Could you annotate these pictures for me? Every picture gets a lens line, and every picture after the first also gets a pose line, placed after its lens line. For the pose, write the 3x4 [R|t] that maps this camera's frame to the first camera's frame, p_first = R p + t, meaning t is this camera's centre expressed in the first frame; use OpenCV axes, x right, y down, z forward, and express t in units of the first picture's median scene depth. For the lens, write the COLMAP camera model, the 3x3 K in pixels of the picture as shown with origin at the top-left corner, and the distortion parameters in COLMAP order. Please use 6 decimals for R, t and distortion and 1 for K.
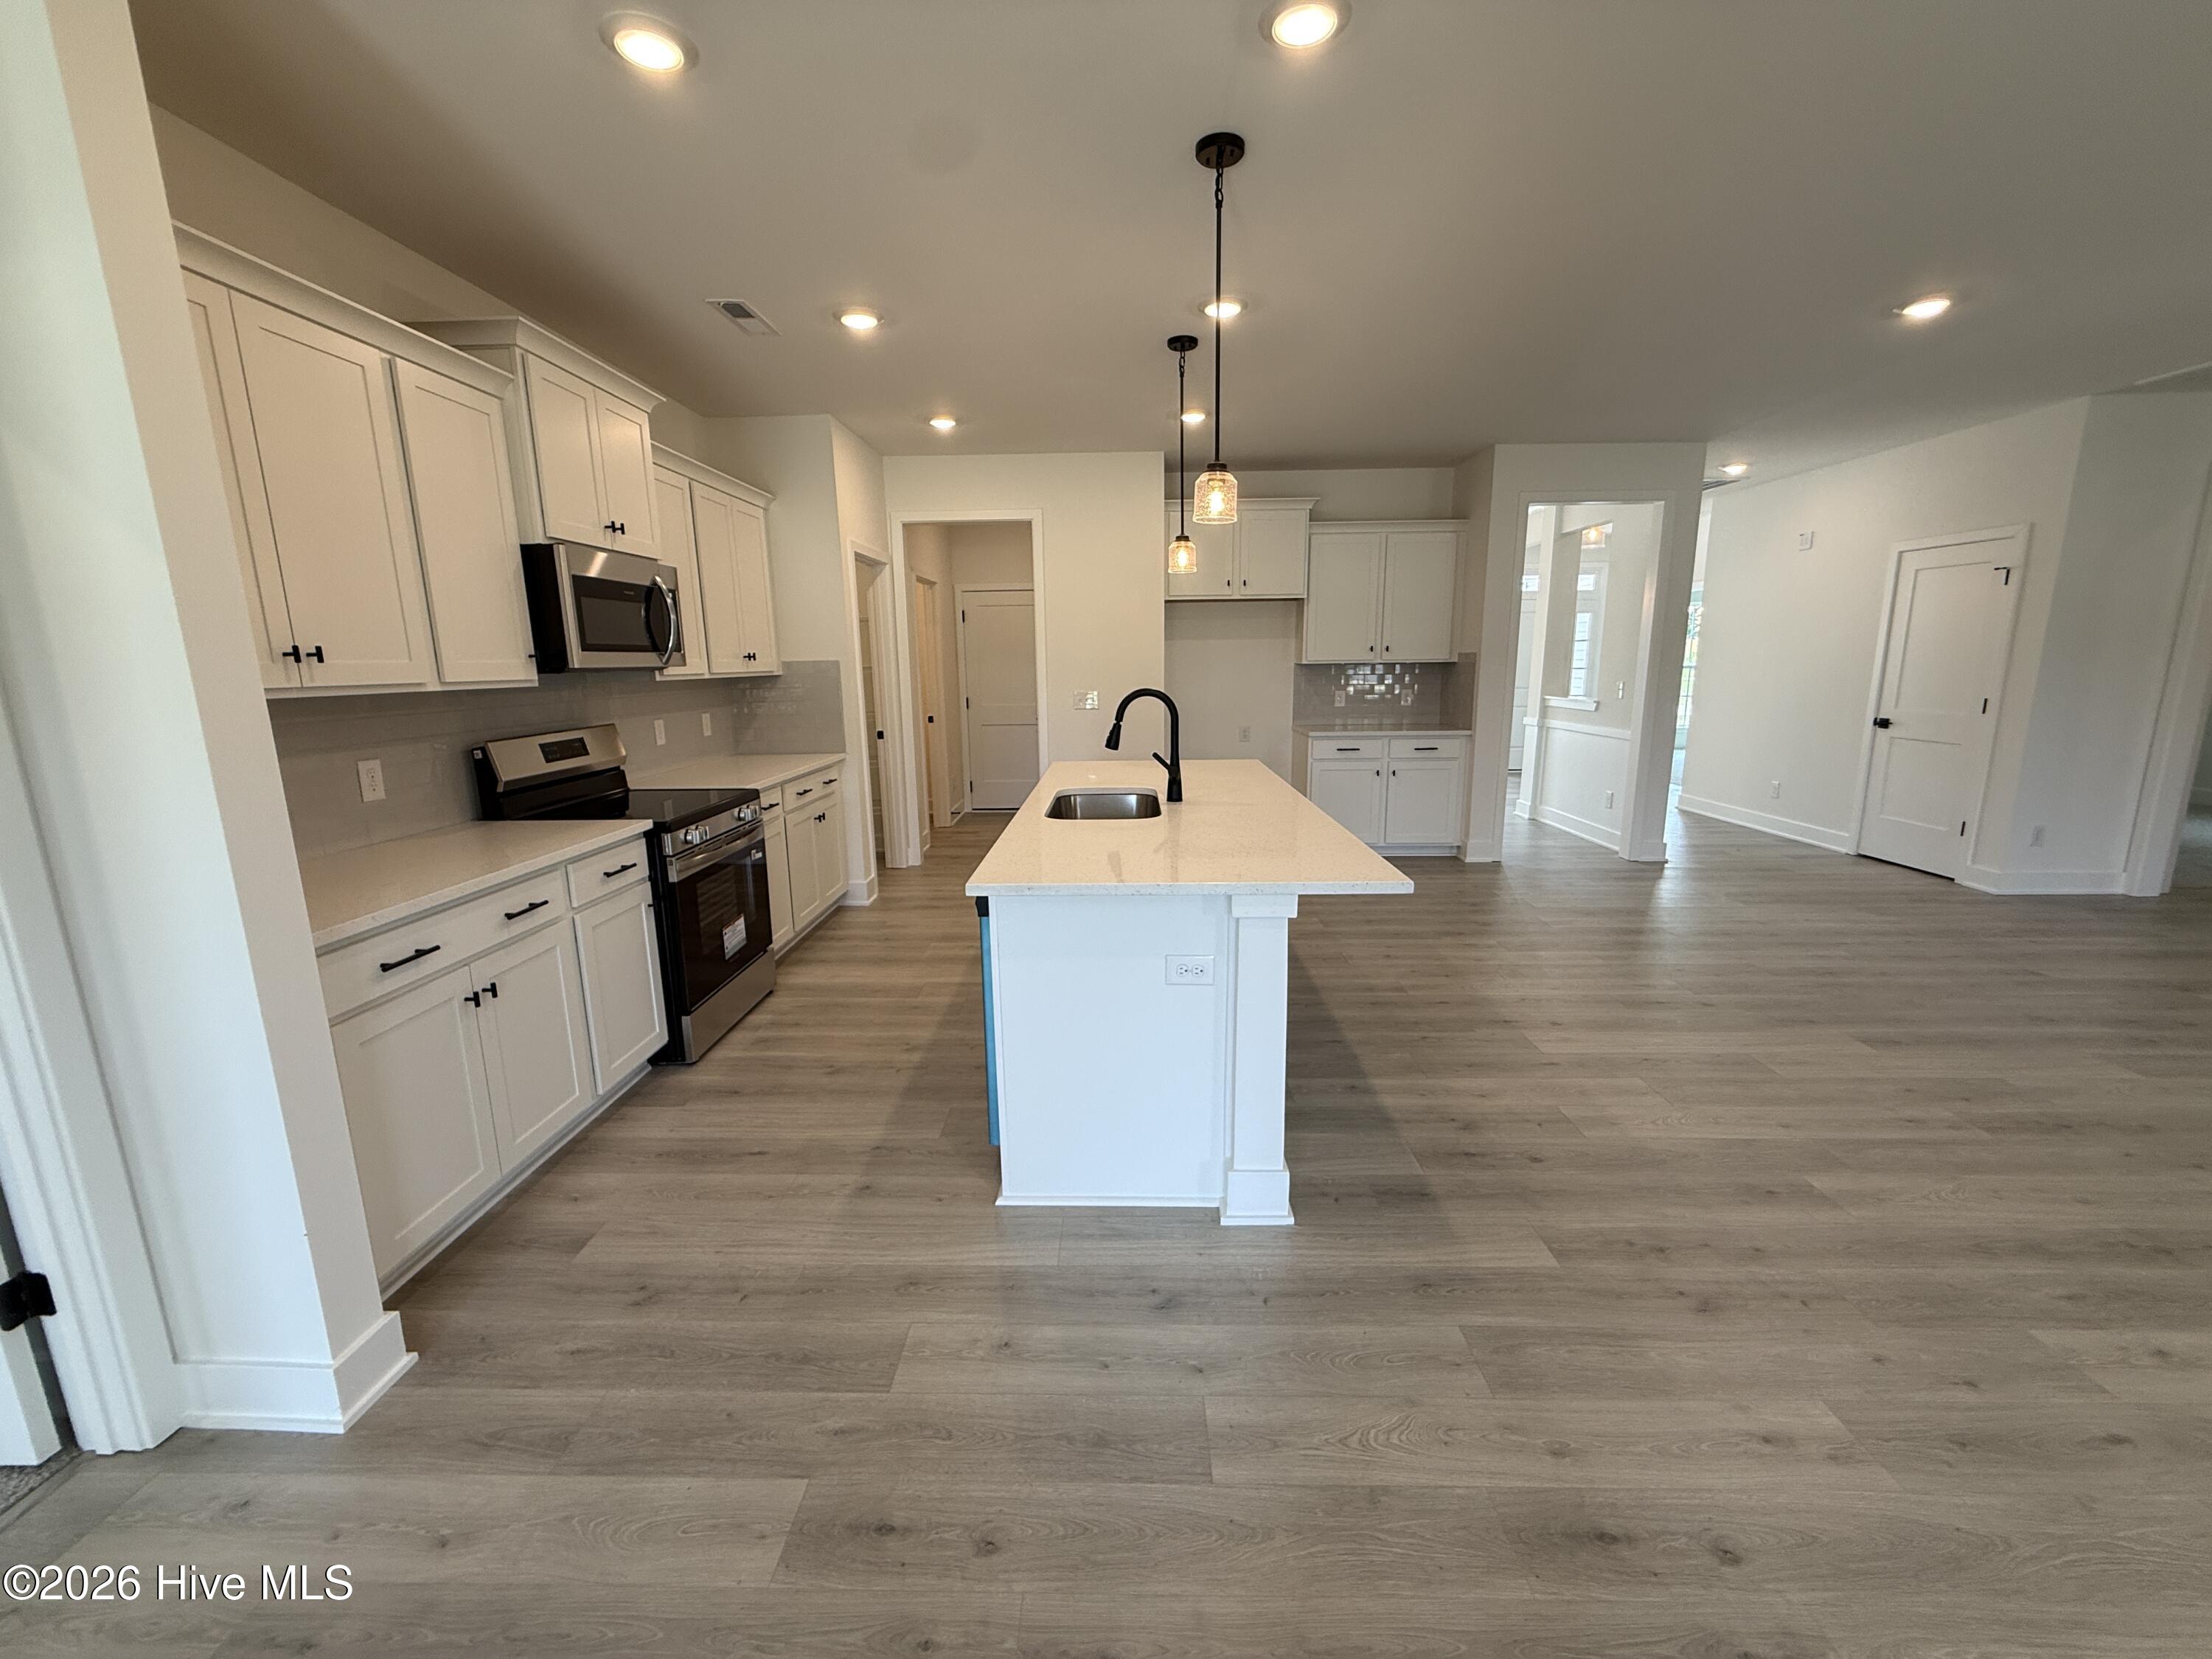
lens RADIAL K [[886.2, 0, 1106.0], [0, 886.2, 829.5], [0, 0, 1]] dist [-0.003755, -0.000106]
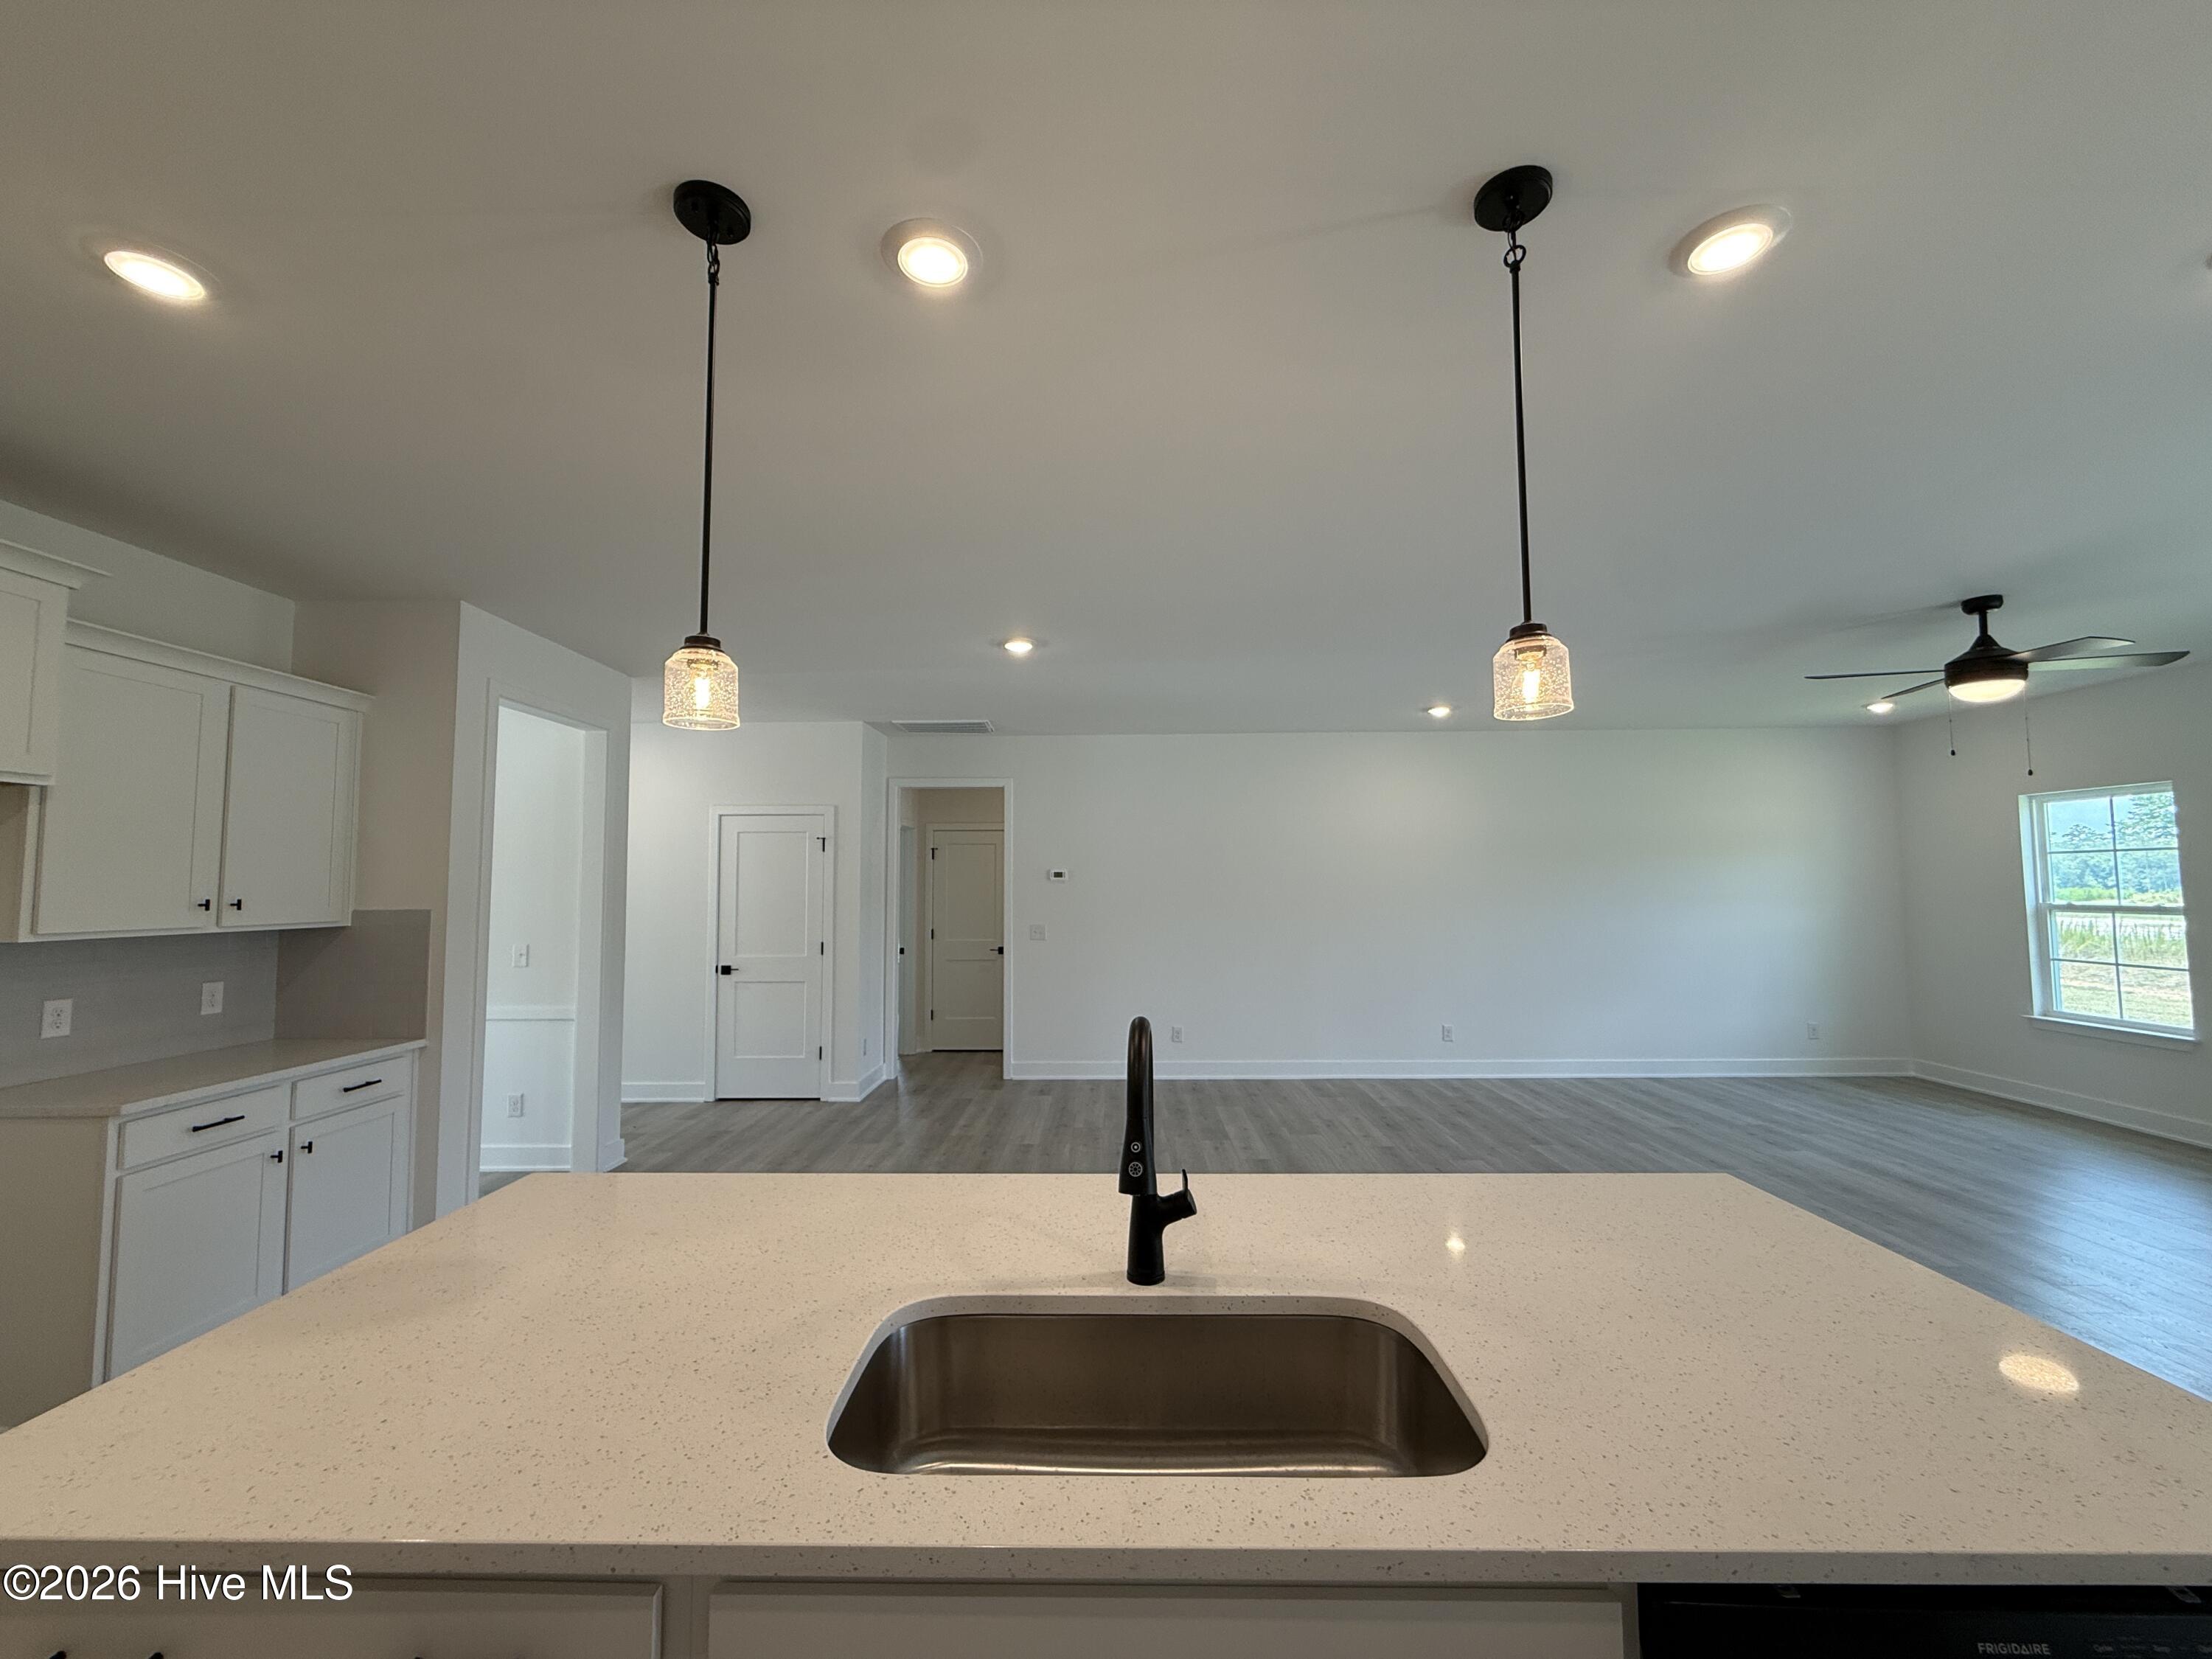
lens RADIAL K [[886.2, 0, 1106.0], [0, 886.2, 829.5], [0, 0, 1]] dist [-0.003755, -0.000106]
pose [[-0.007679, 0.079055, 0.996841, -0.393104], [0.196413, 0.977570, -0.076014, -0.226570], [-0.980491, 0.195209, -0.023034, 1.071906]]
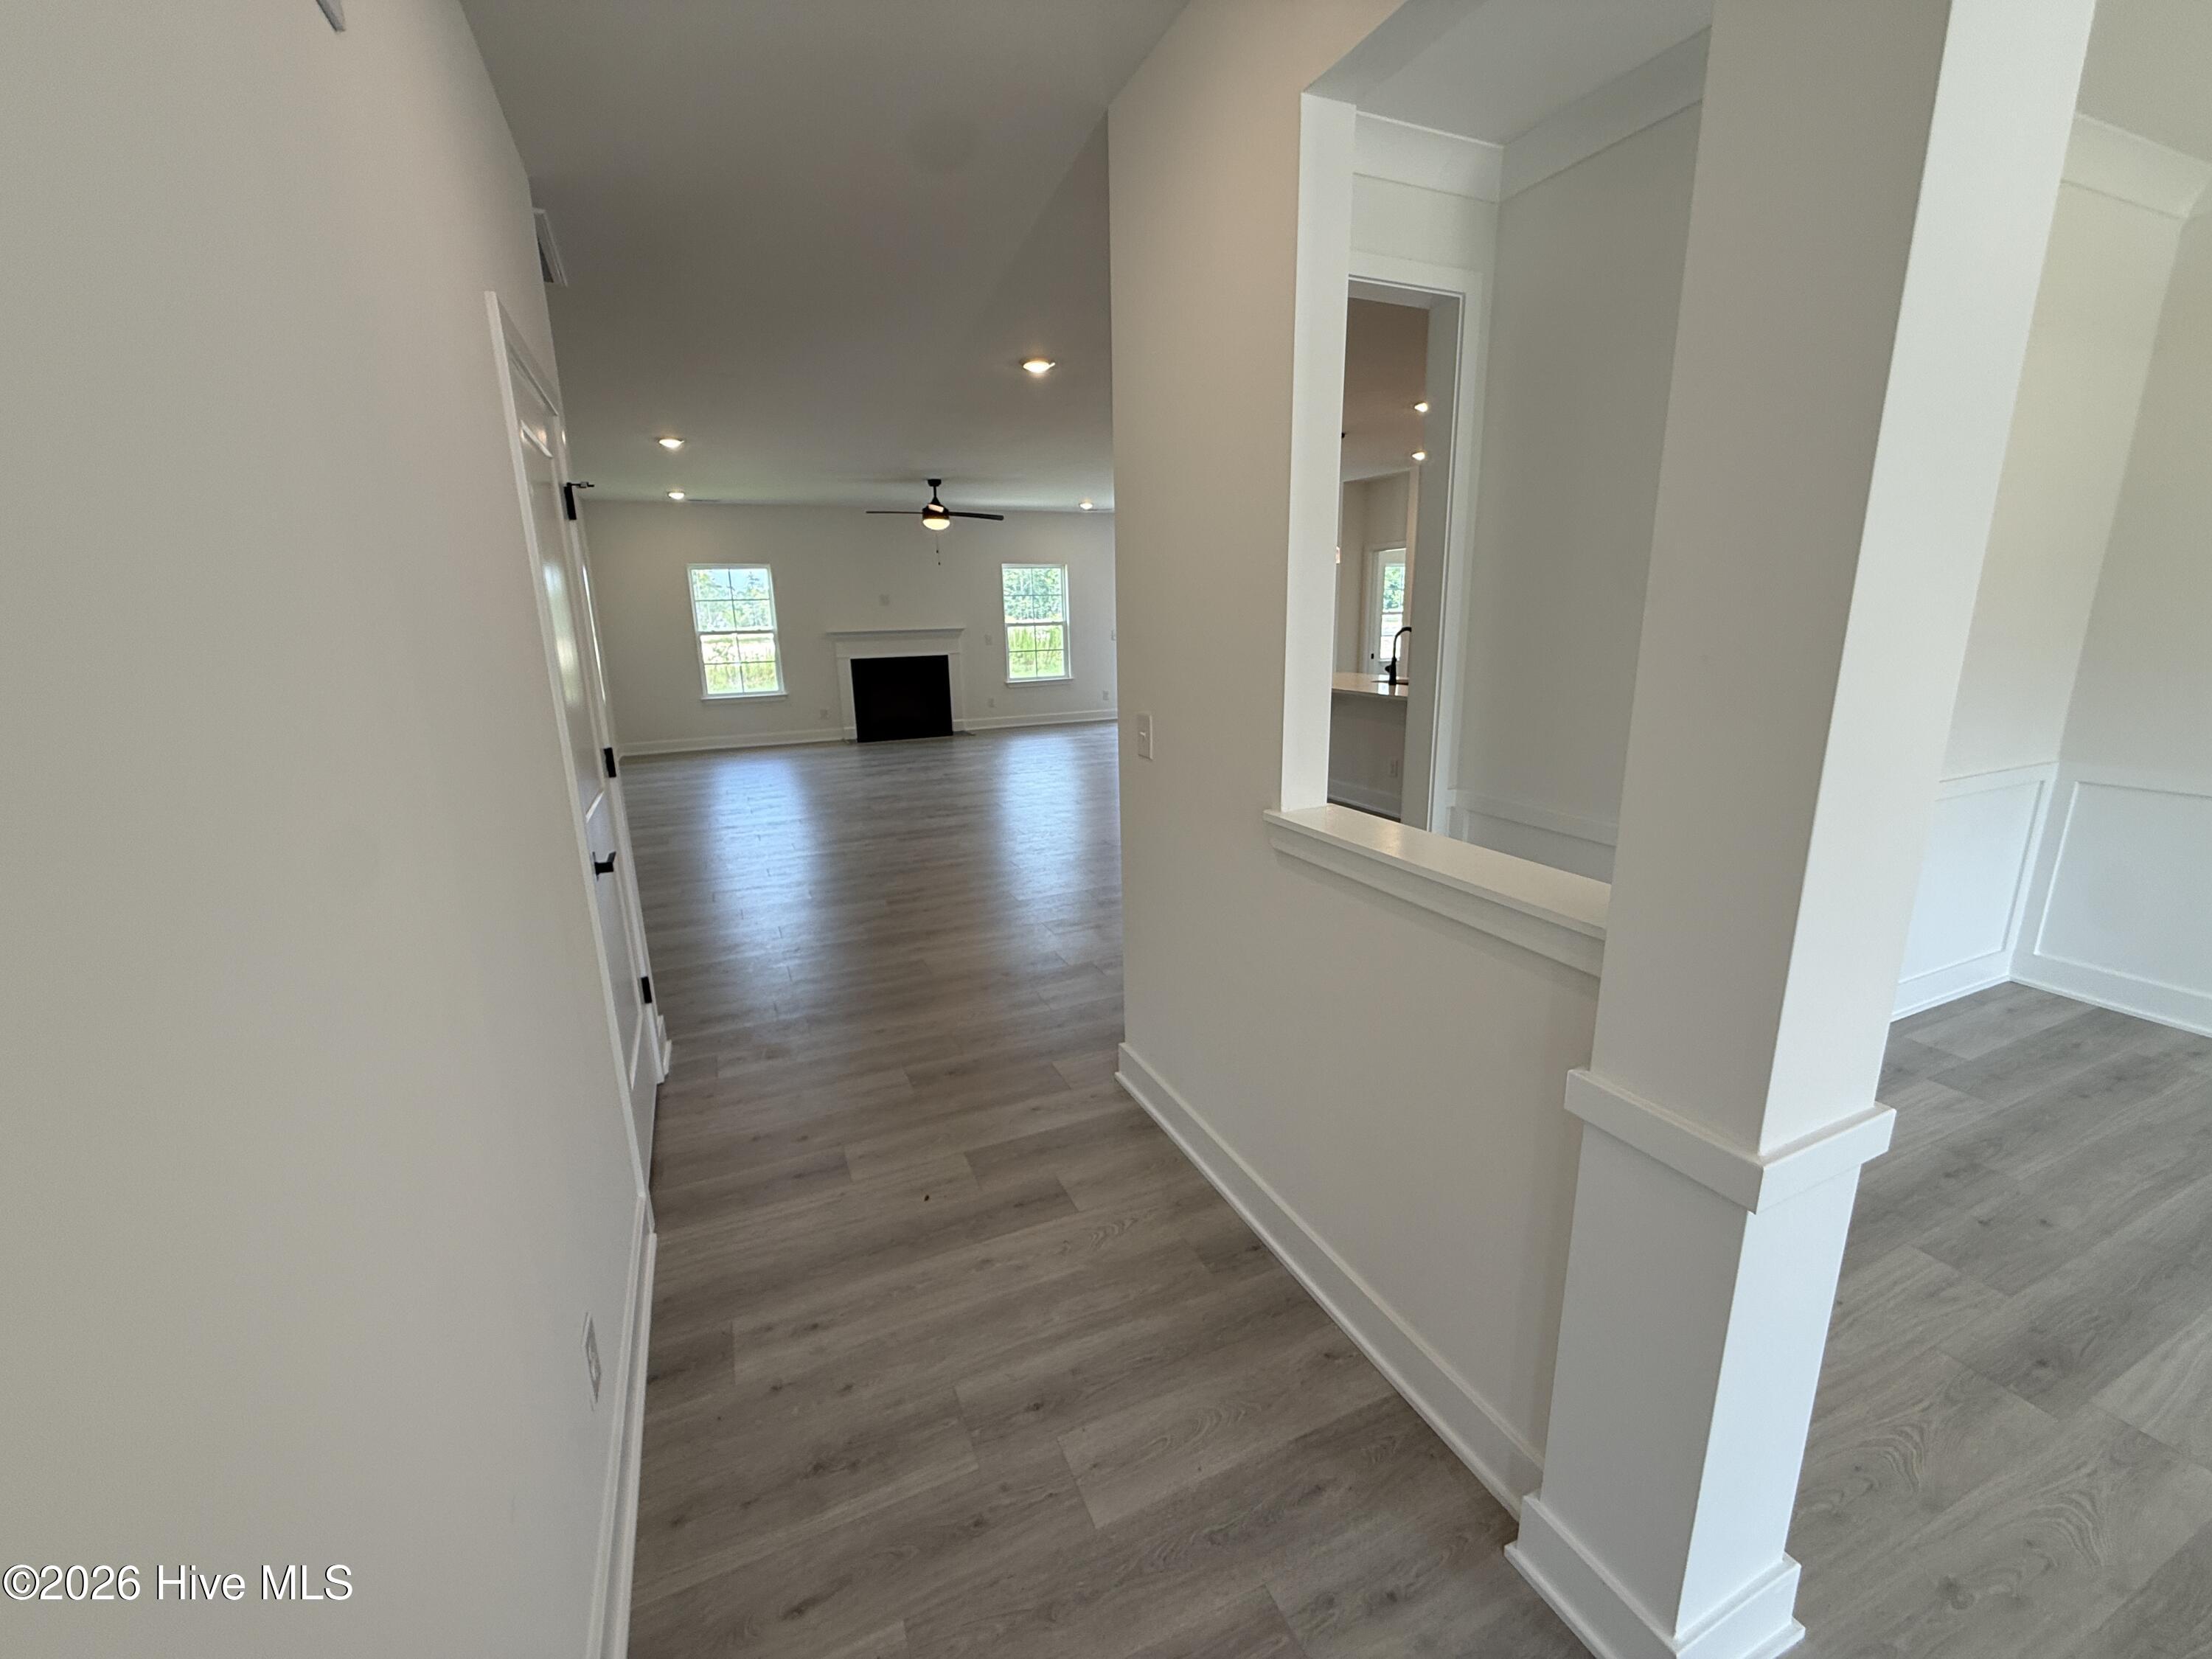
lens RADIAL K [[886.2, 0, 1106.0], [0, 886.2, 829.5], [0, 0, 1]] dist [-0.003755, -0.000106]
pose [[-0.901339, 0.135275, -0.411447, 1.708131], [-0.052313, 0.909016, 0.413464, -0.590325], [0.429943, 0.394196, -0.812255, 2.708809]]
